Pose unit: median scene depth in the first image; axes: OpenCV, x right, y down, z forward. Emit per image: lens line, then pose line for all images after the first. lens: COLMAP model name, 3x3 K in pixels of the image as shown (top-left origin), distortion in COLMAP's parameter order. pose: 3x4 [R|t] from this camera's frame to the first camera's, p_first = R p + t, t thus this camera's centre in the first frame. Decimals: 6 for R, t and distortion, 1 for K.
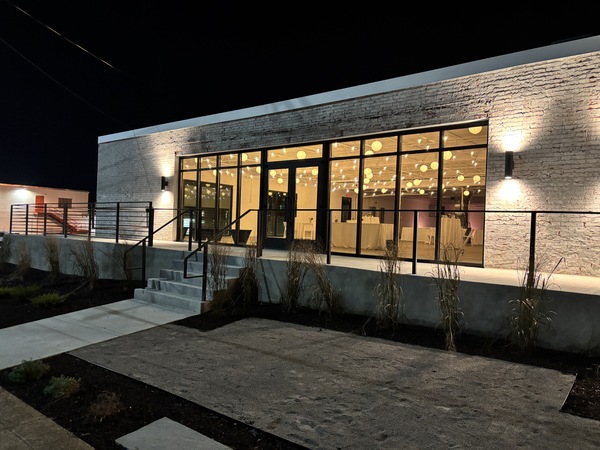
lens RADIAL K [[546.5, 0, 300.0], [0, 546.5, 225.0], [0, 0, 1]] dist [0.093735, -0.149831]
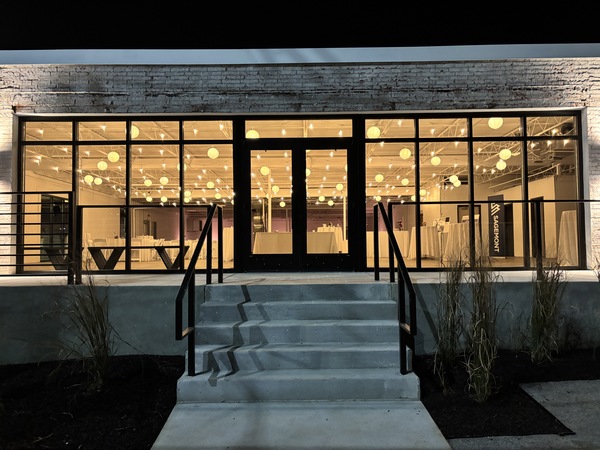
lens RADIAL K [[546.5, 0, 300.0], [0, 546.5, 225.0], [0, 0, 1]] dist [0.093735, -0.149831]
pose [[0.697768, -0.035363, 0.715450, -0.529520], [0.037134, 0.999223, 0.013173, -0.020229], [-0.715361, 0.017376, 0.698539, 0.548839]]
